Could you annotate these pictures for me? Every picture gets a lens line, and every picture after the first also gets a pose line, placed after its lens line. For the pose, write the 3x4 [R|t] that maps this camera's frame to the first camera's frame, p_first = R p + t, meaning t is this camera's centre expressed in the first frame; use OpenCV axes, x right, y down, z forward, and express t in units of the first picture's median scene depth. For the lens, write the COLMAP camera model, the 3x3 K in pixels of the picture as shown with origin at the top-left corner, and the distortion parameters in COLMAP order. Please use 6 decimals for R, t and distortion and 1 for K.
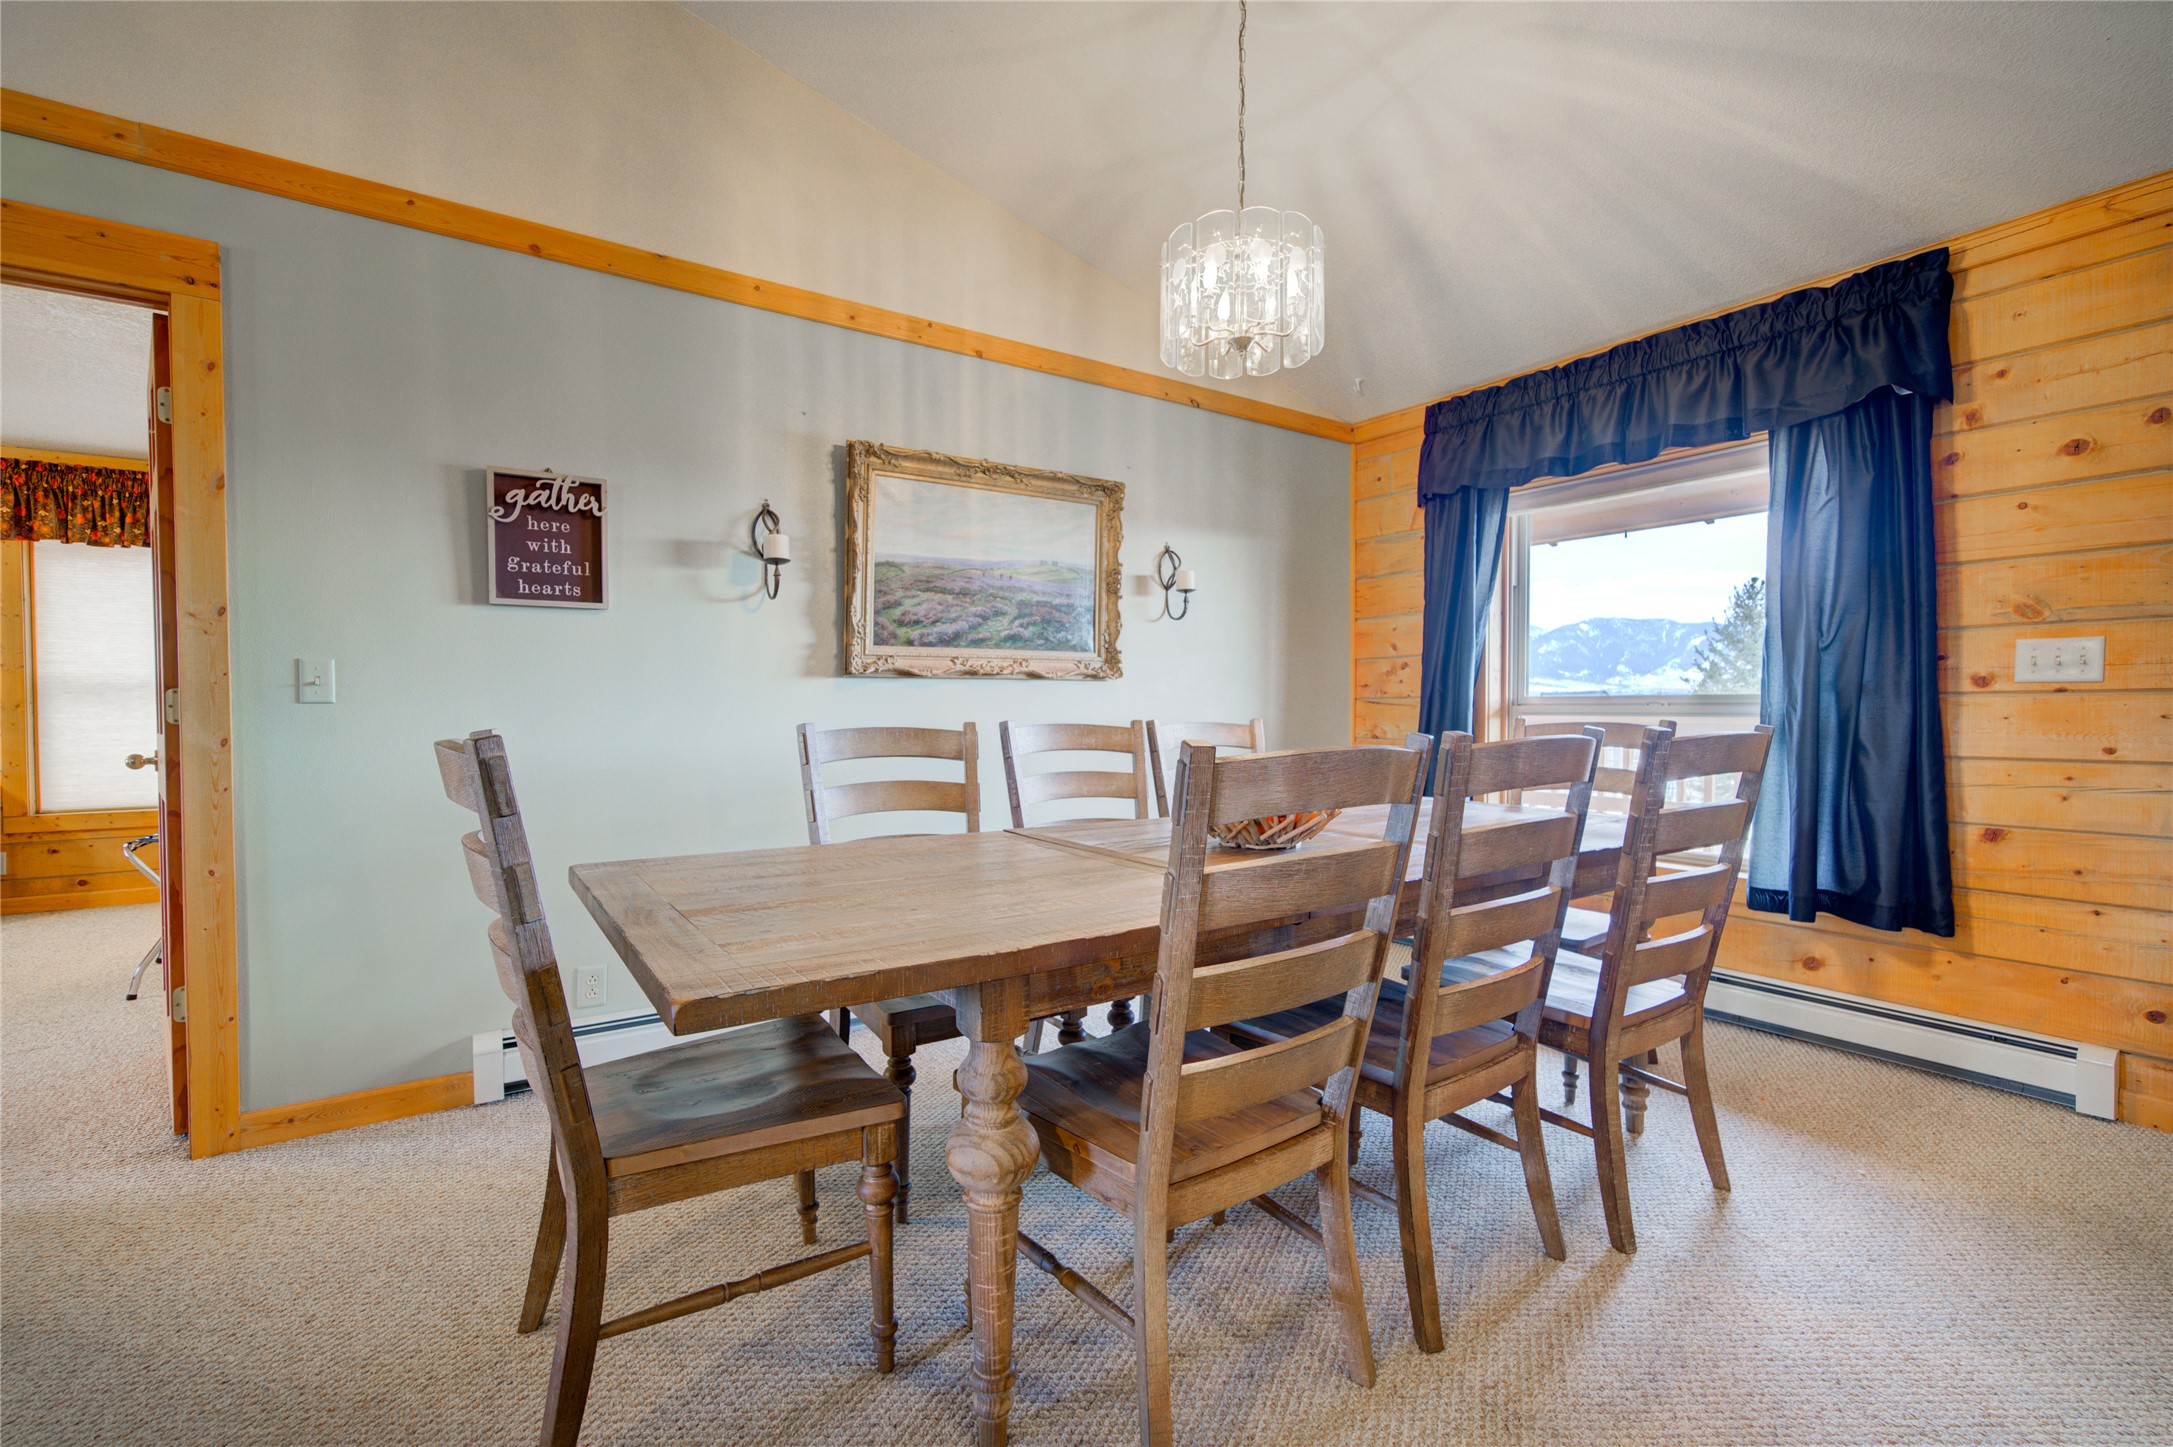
lens RADIAL K [[942.4, 0, 1080.3], [0, 942.4, 721.3], [0, 0, 1]] dist [-0.002148, 0.004397]
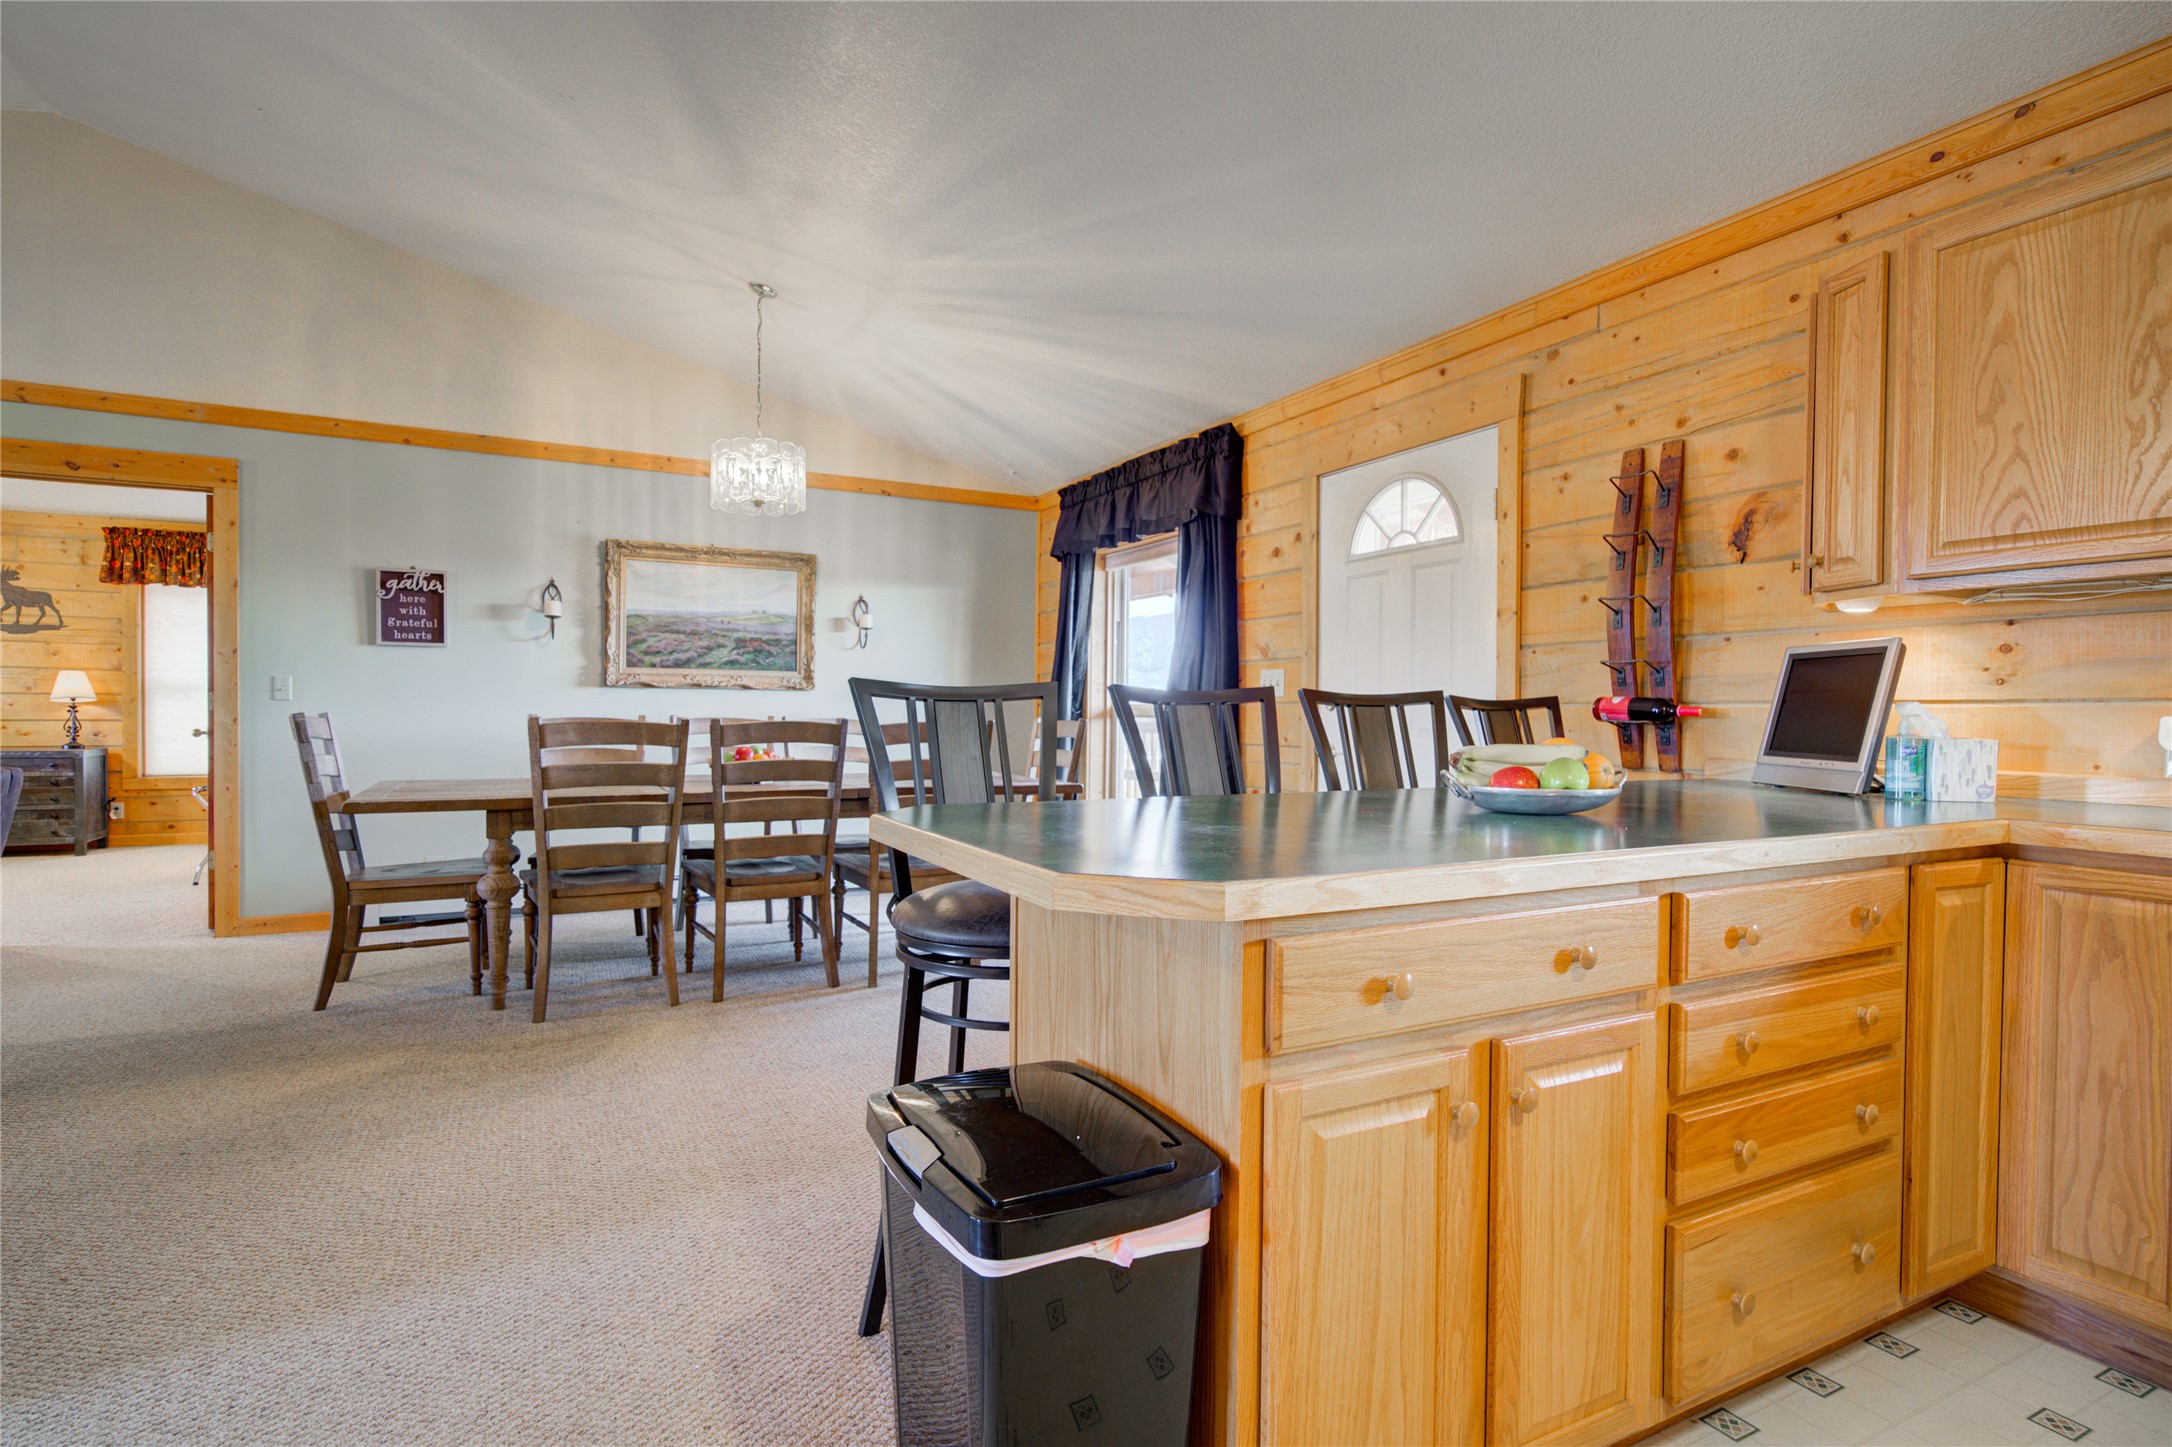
lens RADIAL K [[1072.2, 0, 1077.9], [0, 1072.2, 726.6], [0, 0, 1]] dist [0.011158, -0.002467]
pose [[0.992840, 0.011937, -0.118852, 0.738266], [-0.012837, 0.999894, -0.006816, 0.020044], [0.118758, 0.008293, 0.992889, -0.679704]]
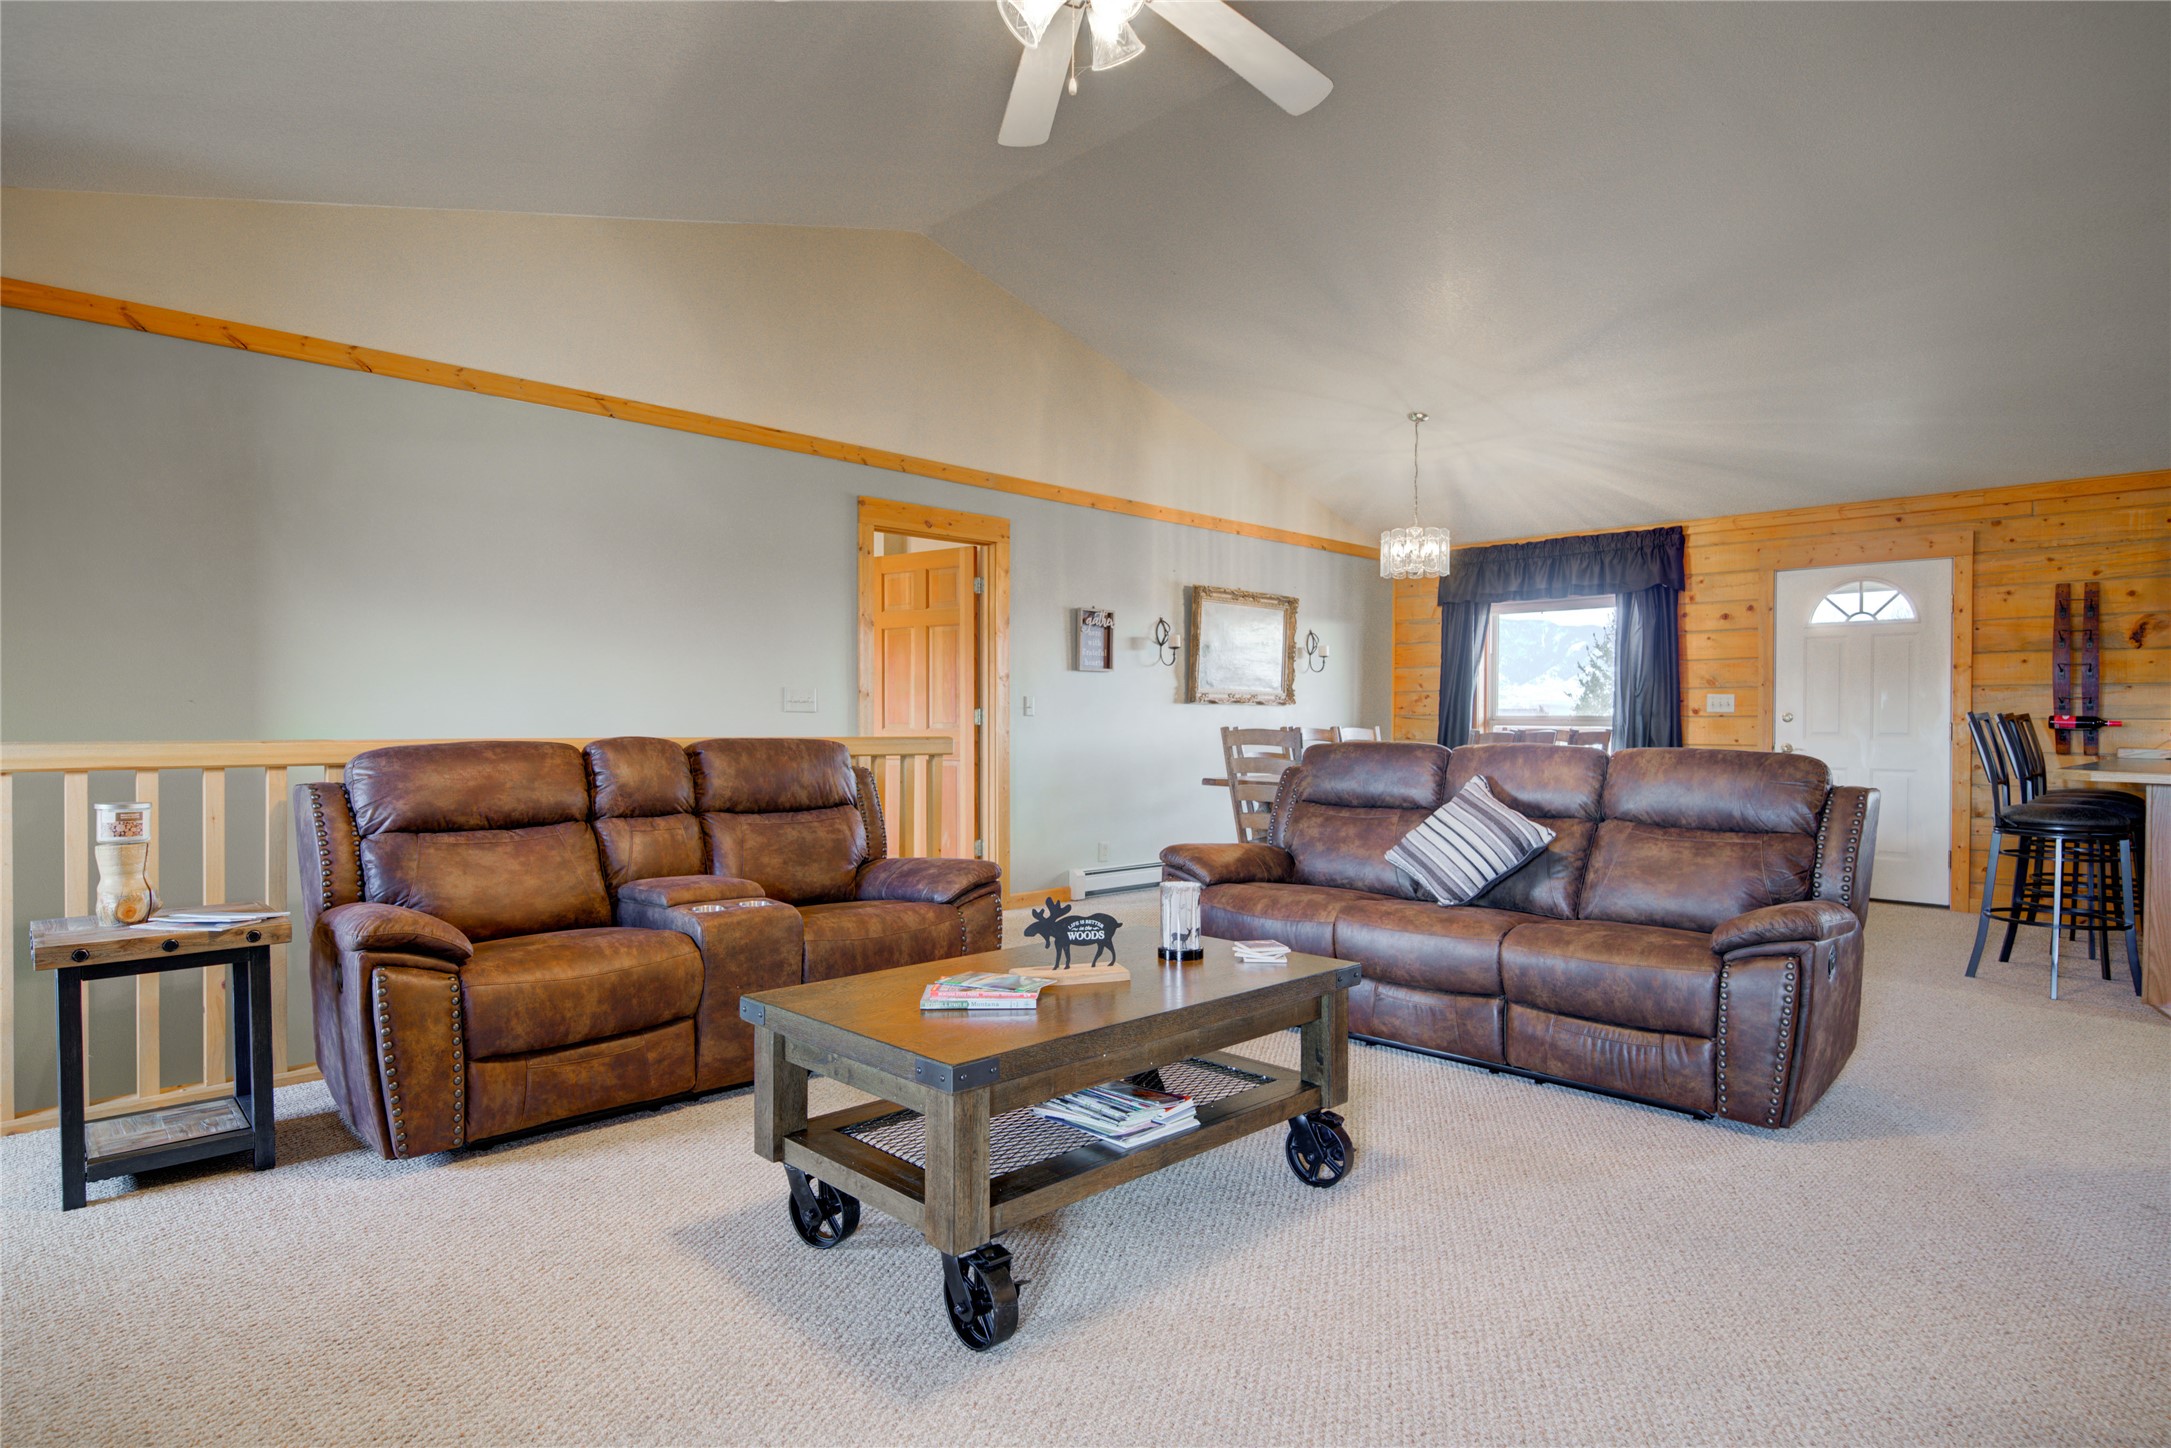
lens RADIAL K [[1172.0, 0, 1078.1], [0, 1172.0, 720.4], [0, 0, 1]] dist [0.013829, -0.004232]
pose [[0.984326, 0.006946, 0.176224, -0.888536], [-0.004155, 0.999860, -0.016204, 0.027688], [-0.176312, 0.015218, 0.984217, -1.333119]]
